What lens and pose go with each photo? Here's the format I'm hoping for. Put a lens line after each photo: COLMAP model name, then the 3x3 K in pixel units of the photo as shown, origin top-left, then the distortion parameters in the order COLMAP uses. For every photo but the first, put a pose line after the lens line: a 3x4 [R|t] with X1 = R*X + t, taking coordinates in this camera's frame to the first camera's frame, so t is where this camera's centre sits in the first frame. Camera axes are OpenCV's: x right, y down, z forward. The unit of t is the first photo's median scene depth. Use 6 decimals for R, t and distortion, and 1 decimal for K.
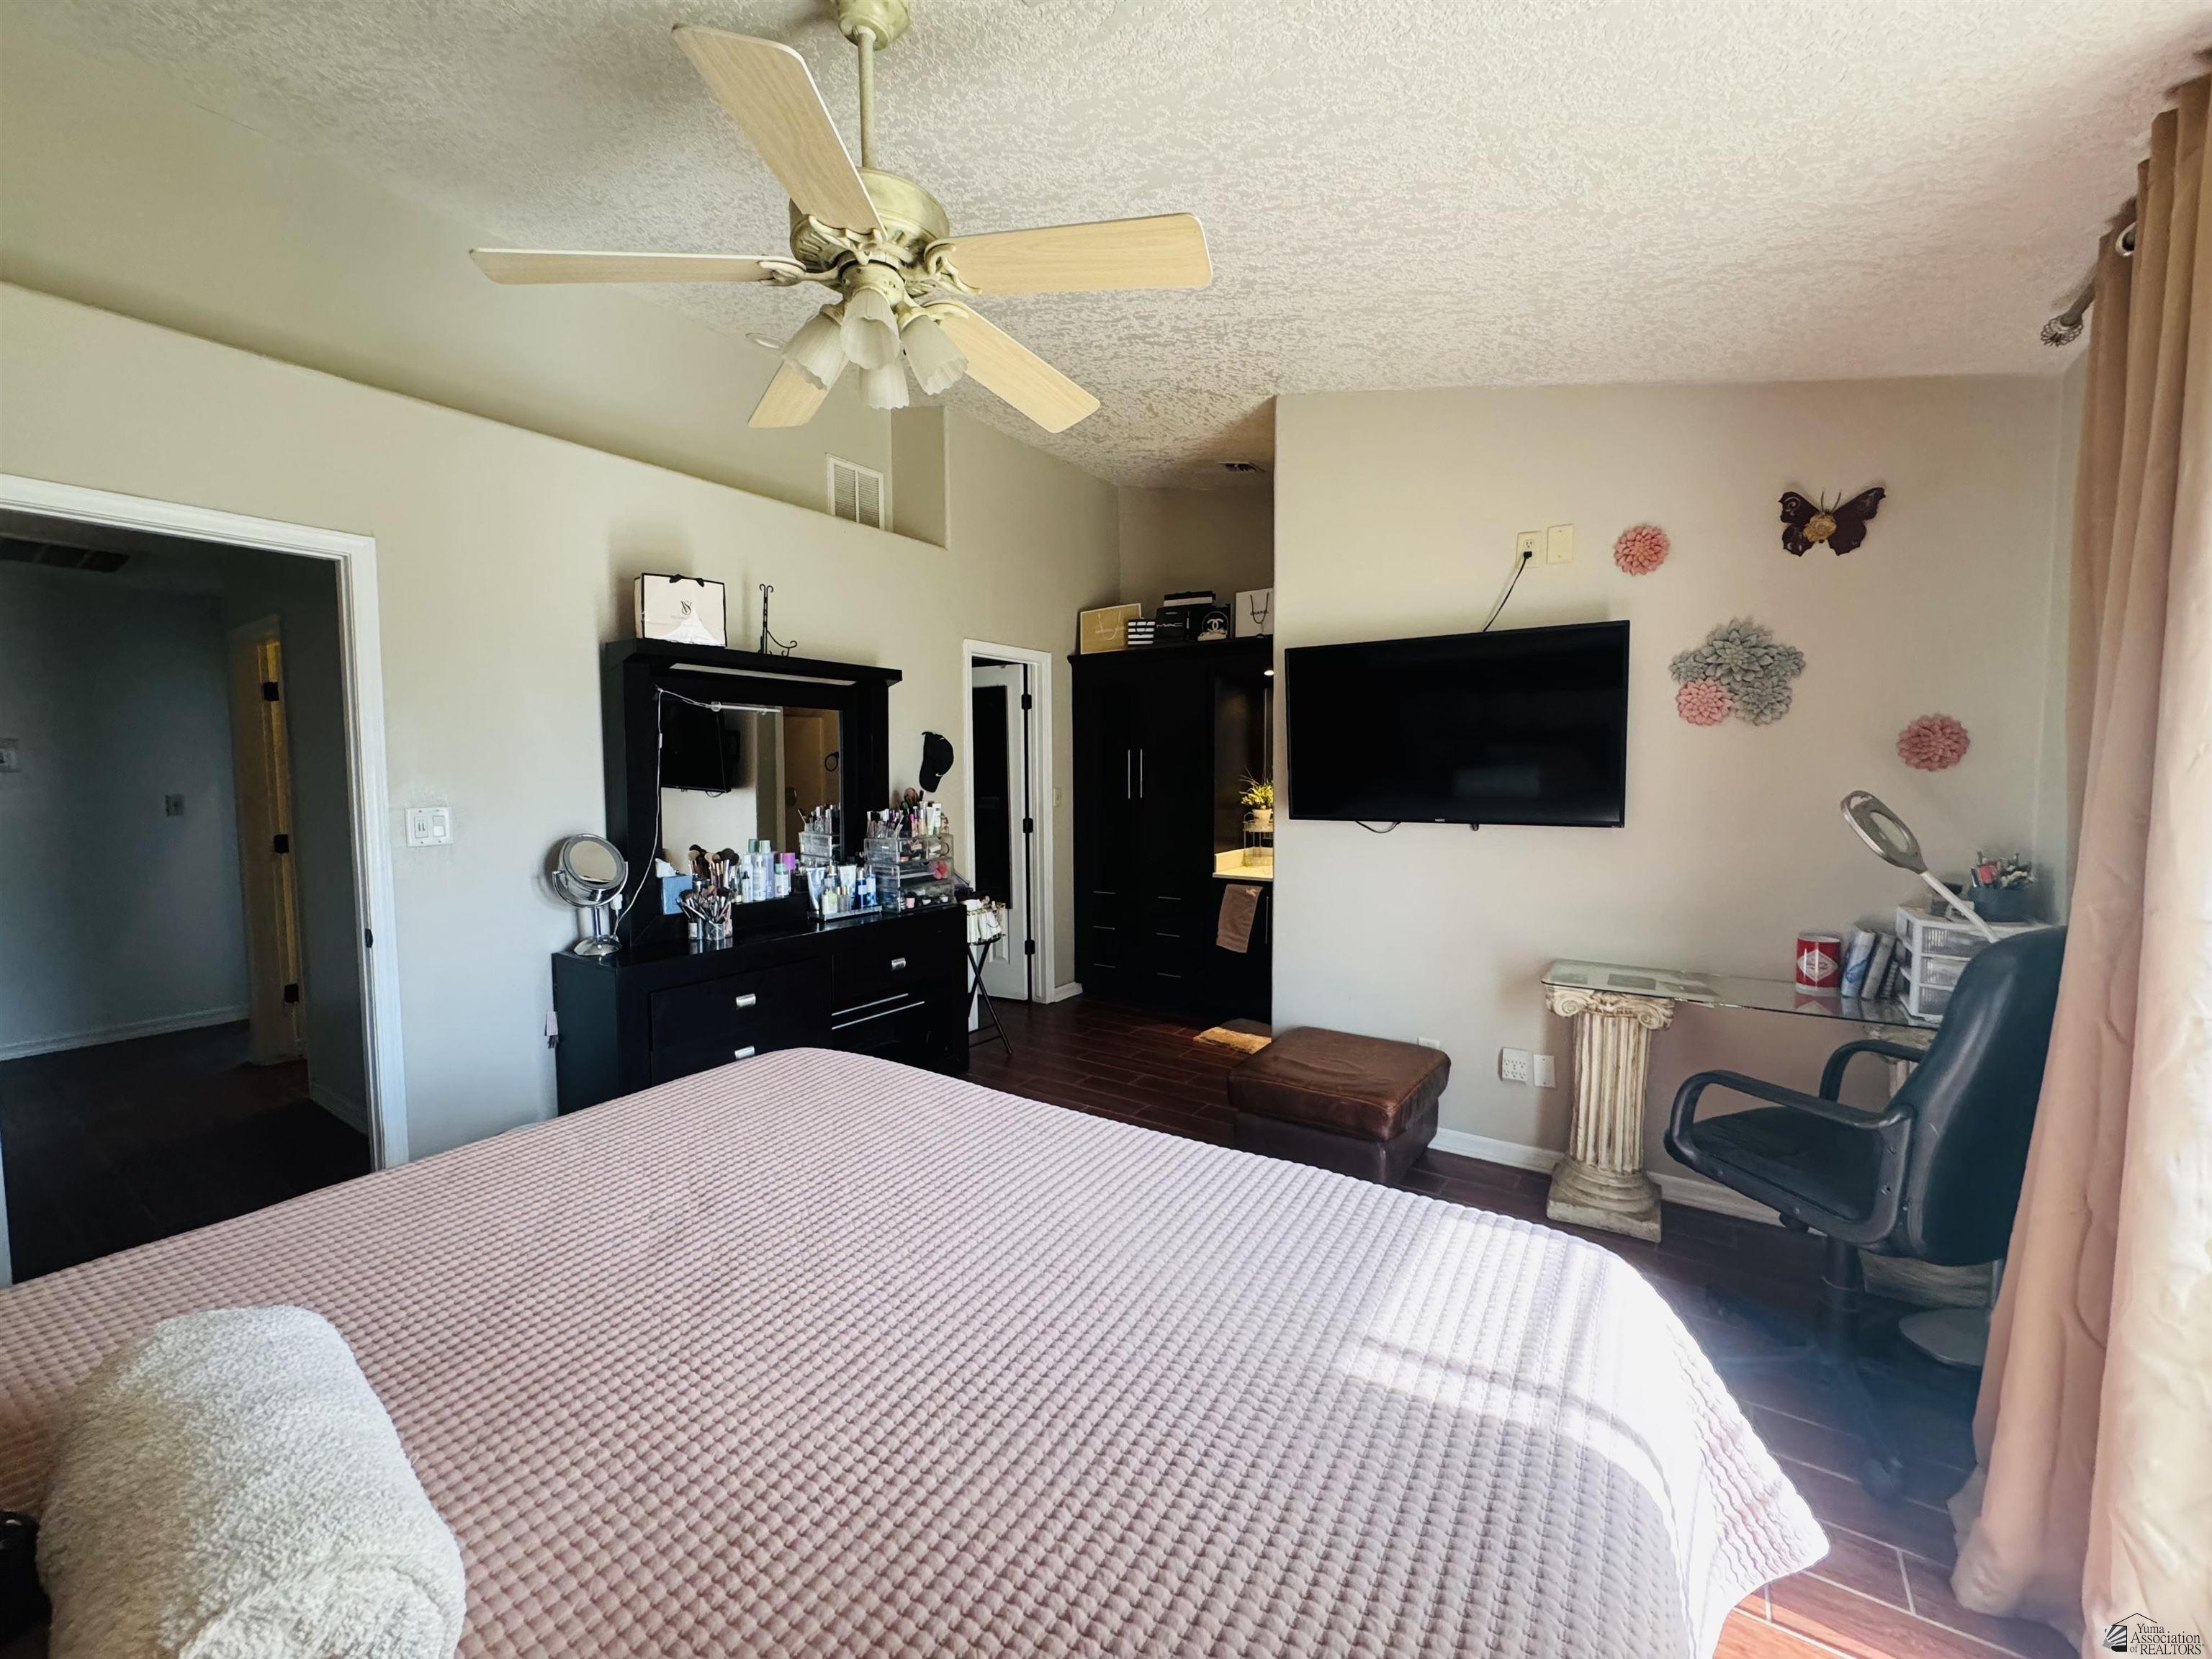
lens RADIAL K [[880.4, 0, 1101.4], [0, 880.4, 824.7], [0, 0, 1]] dist [0.000084, -0.000004]
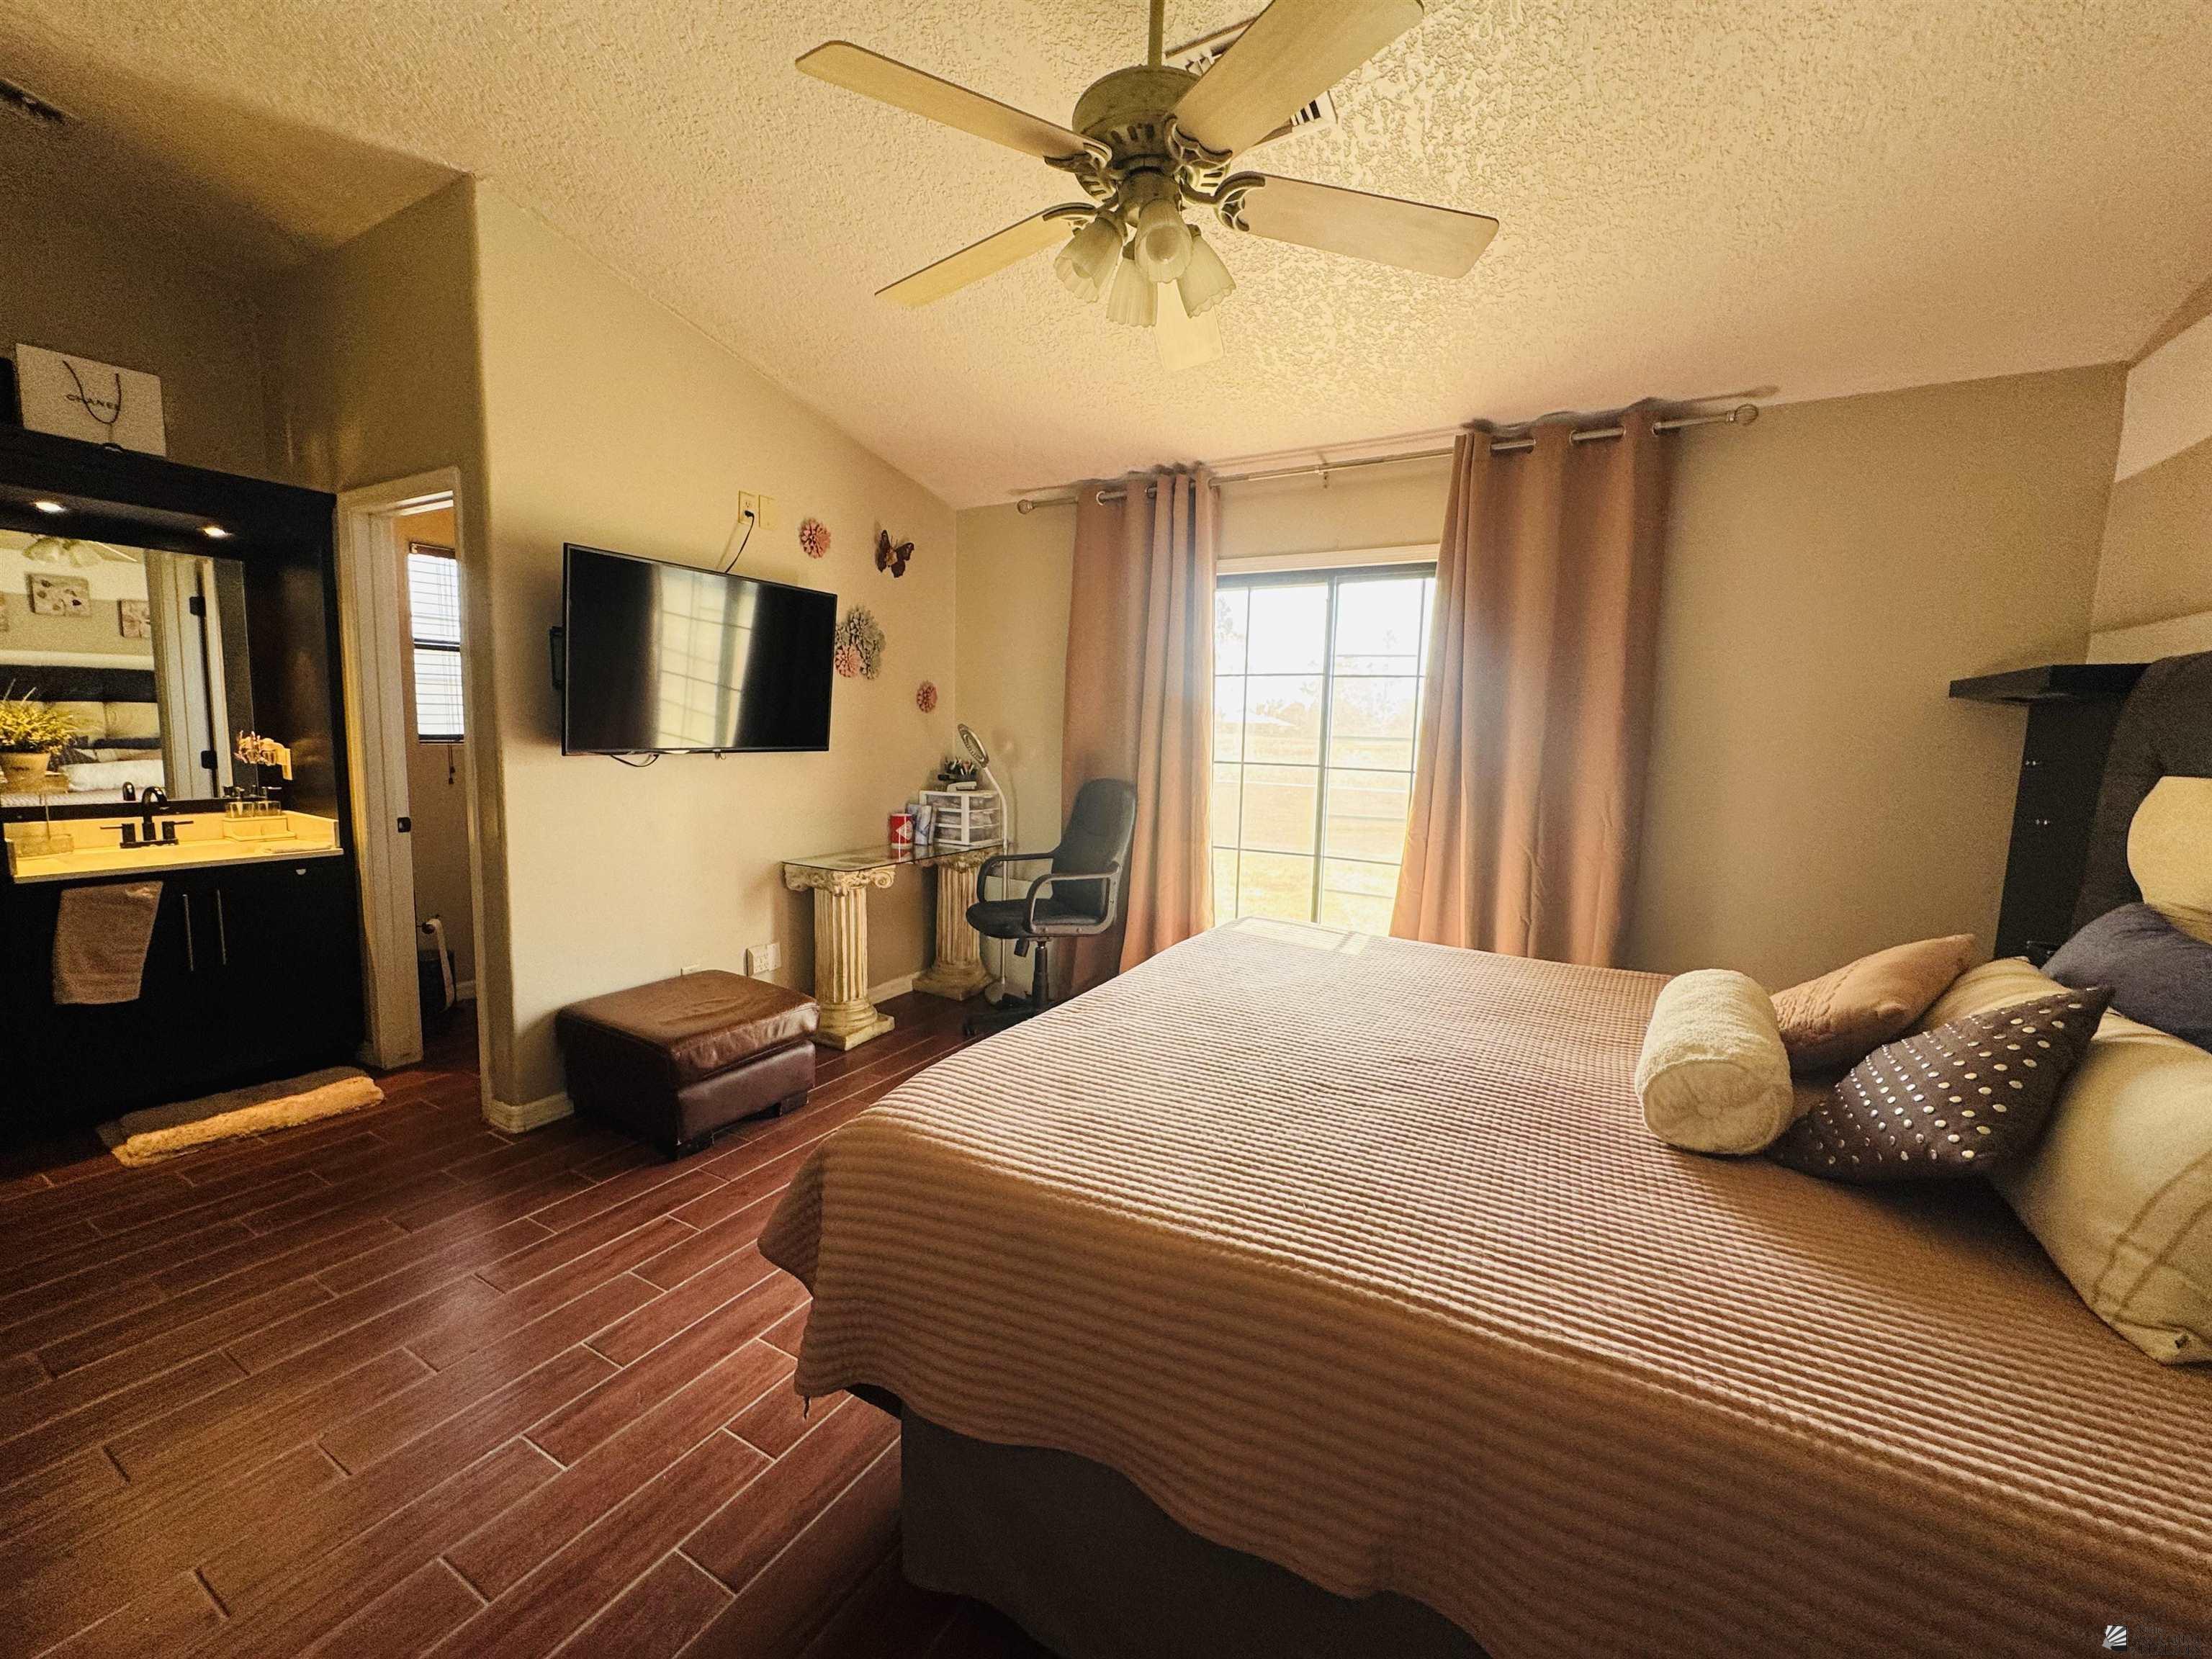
lens RADIAL K [[880.4, 0, 1101.4], [0, 880.4, 824.7], [0, 0, 1]] dist [0.000084, -0.000004]
pose [[-0.069627, -0.103442, 0.992195, -0.820494], [0.037667, 0.993627, 0.106235, -0.012521], [-0.996862, 0.044770, -0.065287, 0.731514]]
